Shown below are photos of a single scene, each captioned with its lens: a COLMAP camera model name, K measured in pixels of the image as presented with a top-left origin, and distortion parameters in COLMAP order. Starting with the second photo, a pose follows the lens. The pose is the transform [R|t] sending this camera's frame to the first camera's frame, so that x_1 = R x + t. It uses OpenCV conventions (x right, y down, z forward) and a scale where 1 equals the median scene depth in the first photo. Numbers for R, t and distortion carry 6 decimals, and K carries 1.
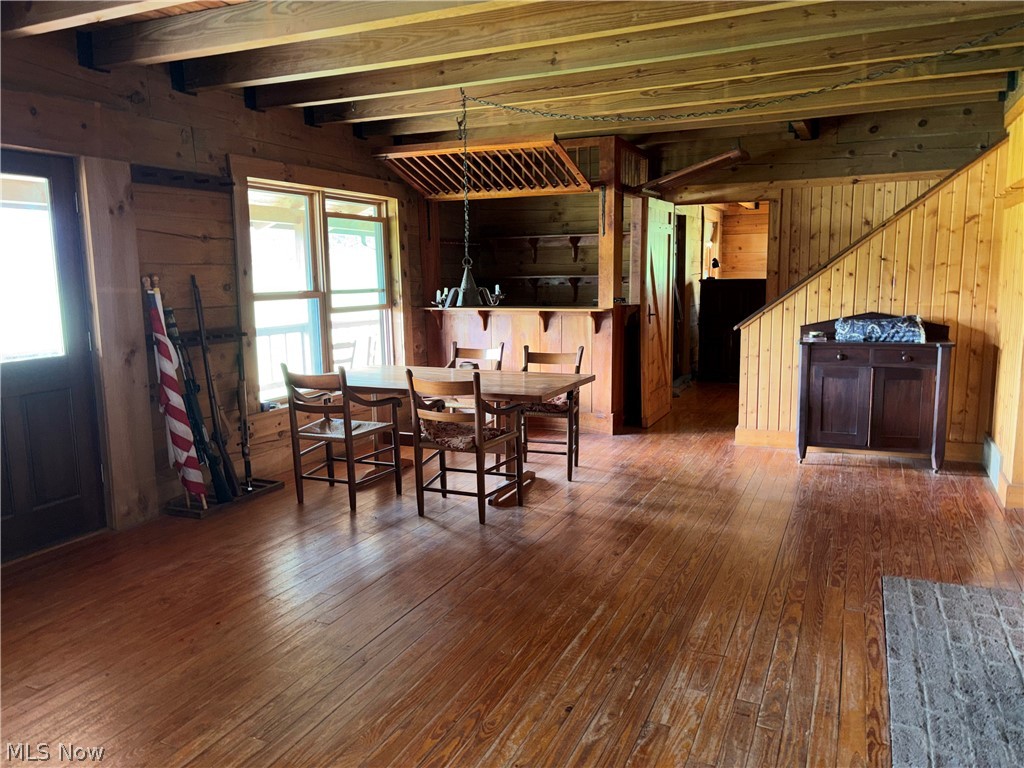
lens RADIAL K [[774.8, 0, 512.4], [0, 774.8, 391.8], [0, 0, 1]] dist [0.032897, -0.029060]
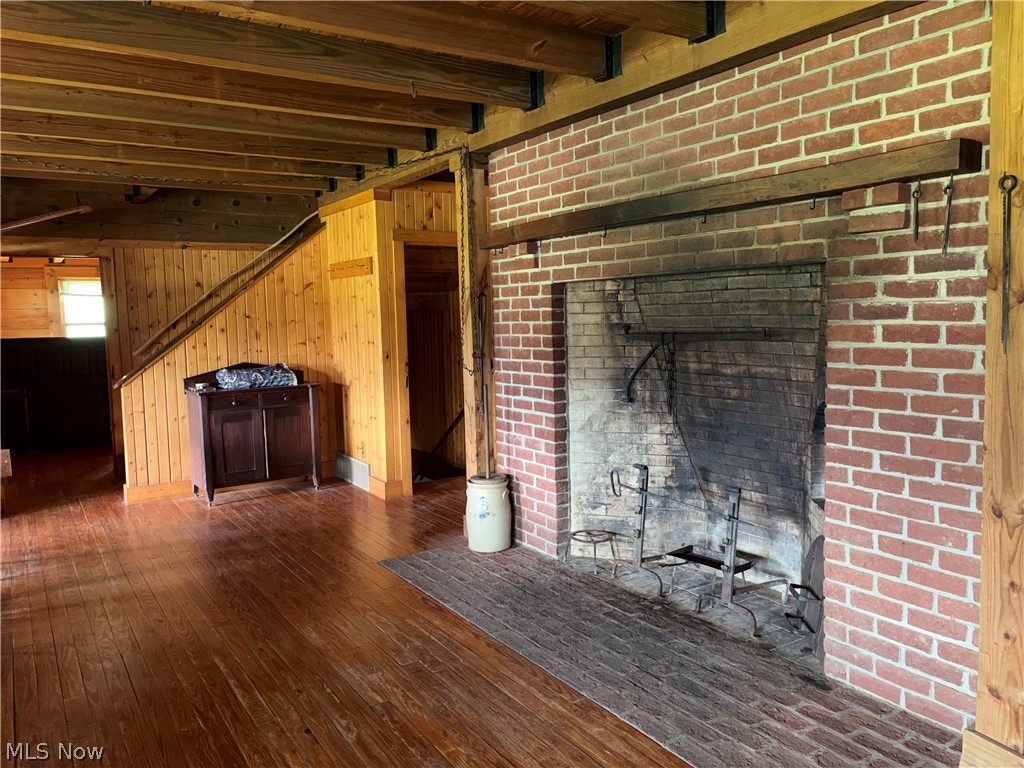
lens RADIAL K [[774.8, 0, 510.0], [0, 774.8, 381.6], [0, 0, 1]] dist [0.032897, -0.029060]
pose [[0.544646, -0.069167, 0.835809, -0.290742], [0.141181, 0.989932, -0.010077, -0.008375], [-0.826698, 0.123489, 0.548928, 0.055433]]
